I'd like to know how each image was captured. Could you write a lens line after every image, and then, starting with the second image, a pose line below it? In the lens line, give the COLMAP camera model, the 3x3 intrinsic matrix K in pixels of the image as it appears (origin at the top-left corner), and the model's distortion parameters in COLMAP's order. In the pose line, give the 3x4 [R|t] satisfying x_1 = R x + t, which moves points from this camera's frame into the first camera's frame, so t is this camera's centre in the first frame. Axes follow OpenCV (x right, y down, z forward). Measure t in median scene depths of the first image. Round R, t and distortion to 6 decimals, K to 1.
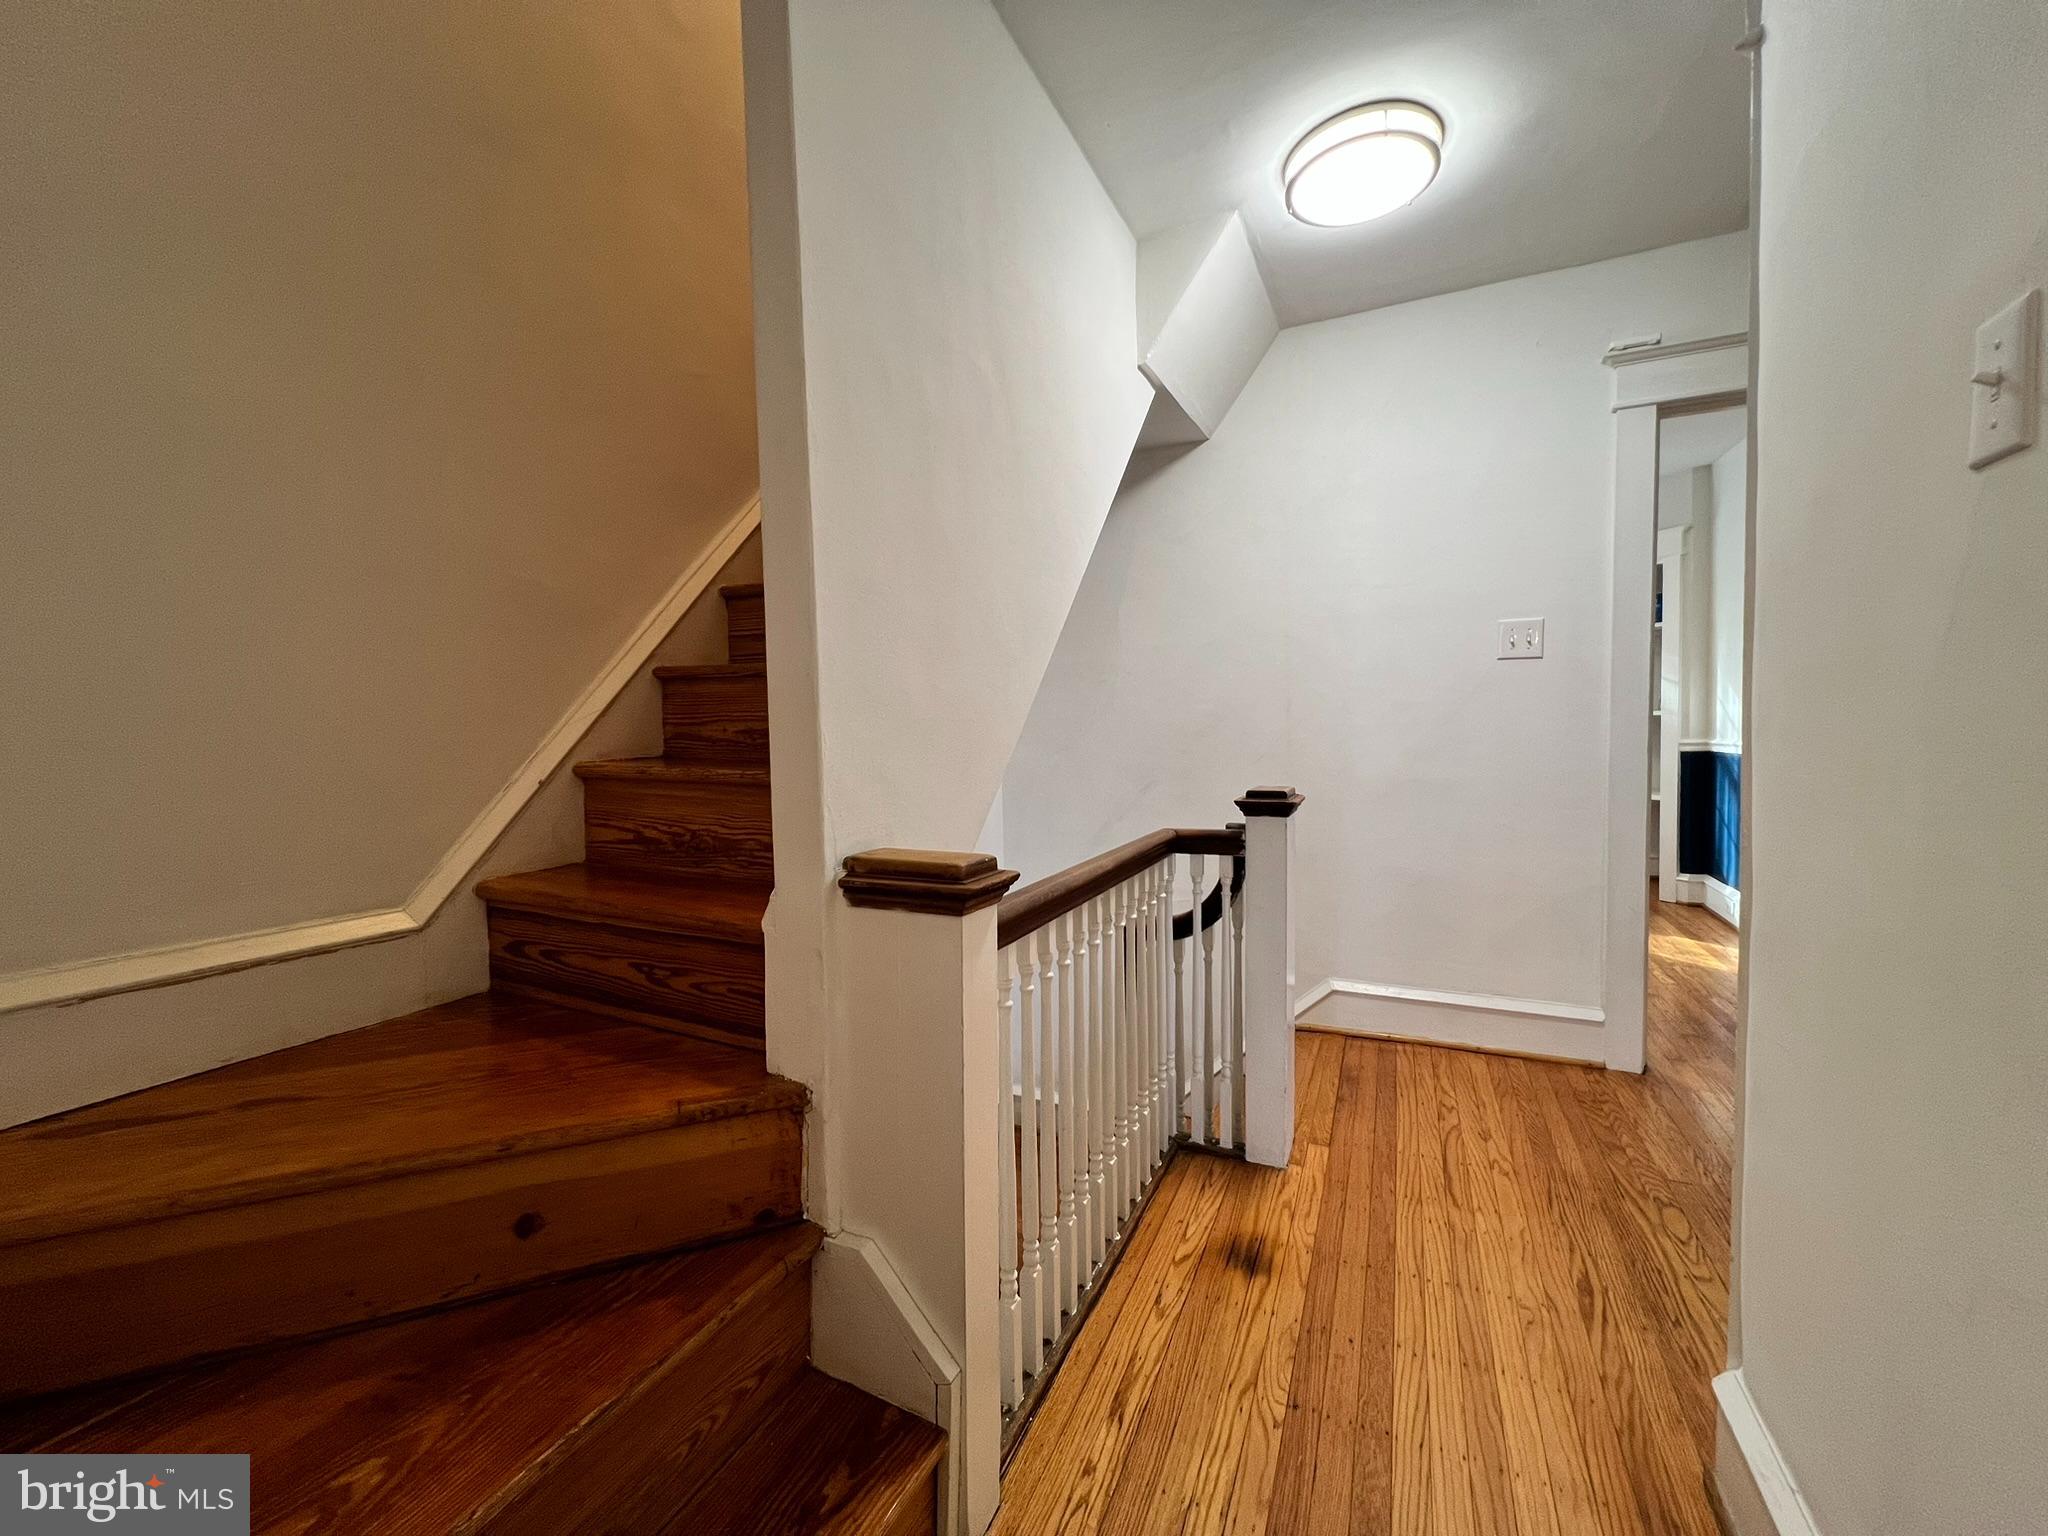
lens RADIAL K [[823.1, 0, 1036.3], [0, 823.1, 741.9], [0, 0, 1]] dist [-0.000703, 0.000022]
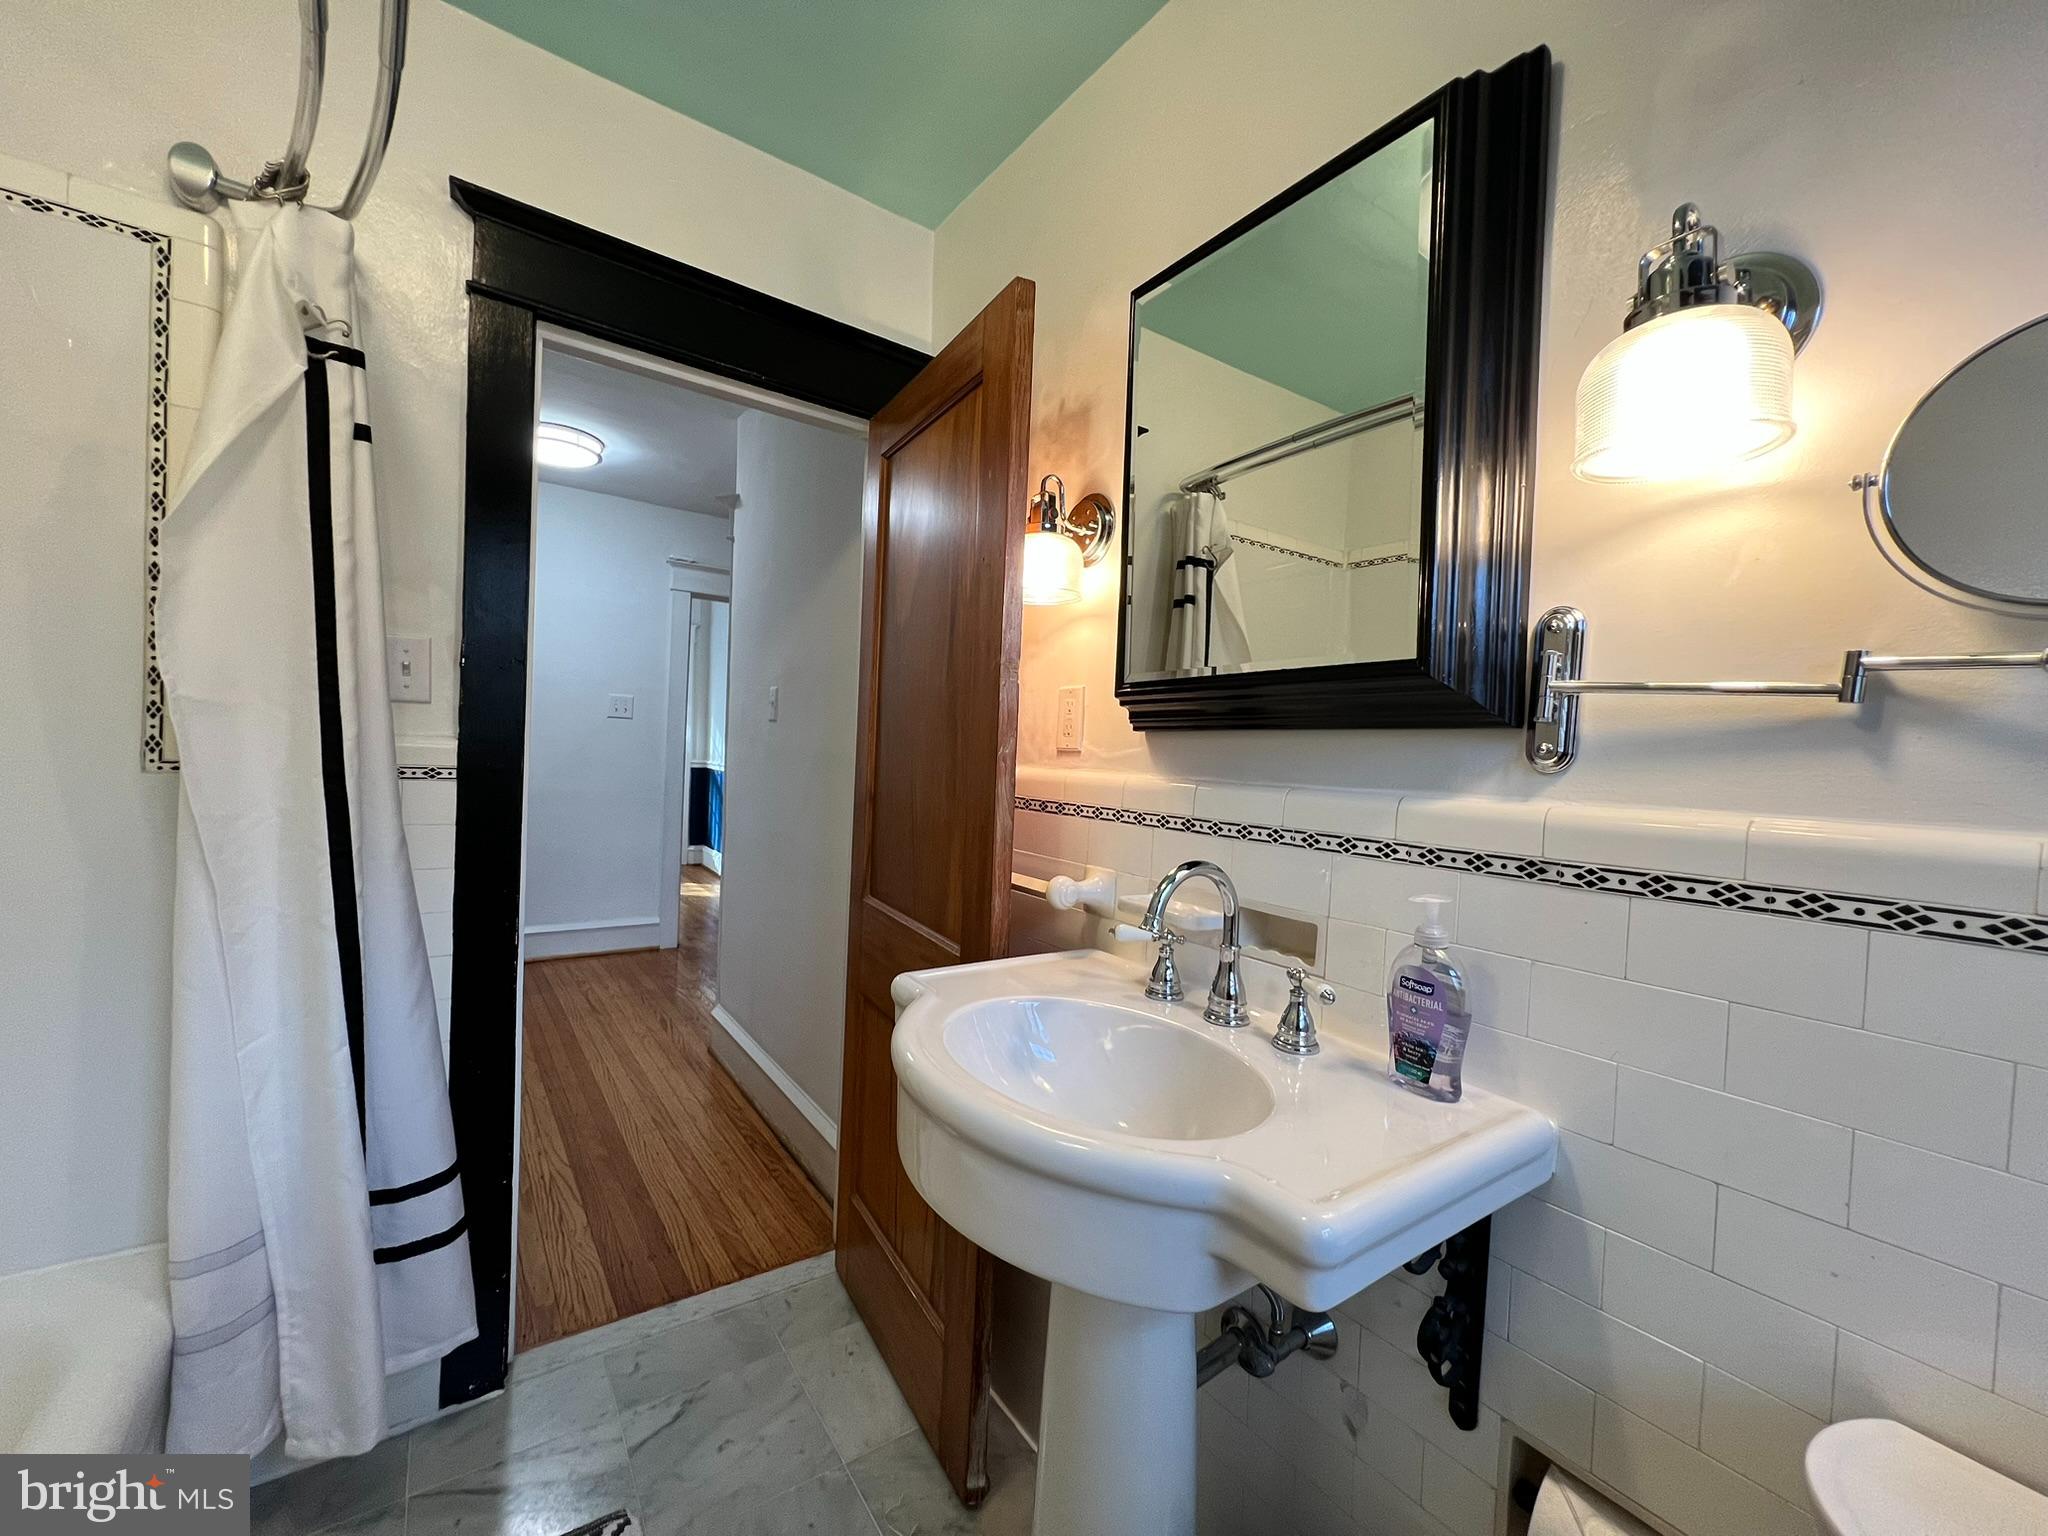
lens RADIAL K [[820.7, 0, 1012.3], [0, 820.7, 767.6], [0, 0, 1]] dist [-0.001111, -0.000285]
pose [[0.496699, 0.000153, 0.867923, -0.457749], [-0.019083, 0.999760, 0.010745, -0.029970], [-0.867713, -0.021899, 0.496583, -0.522816]]
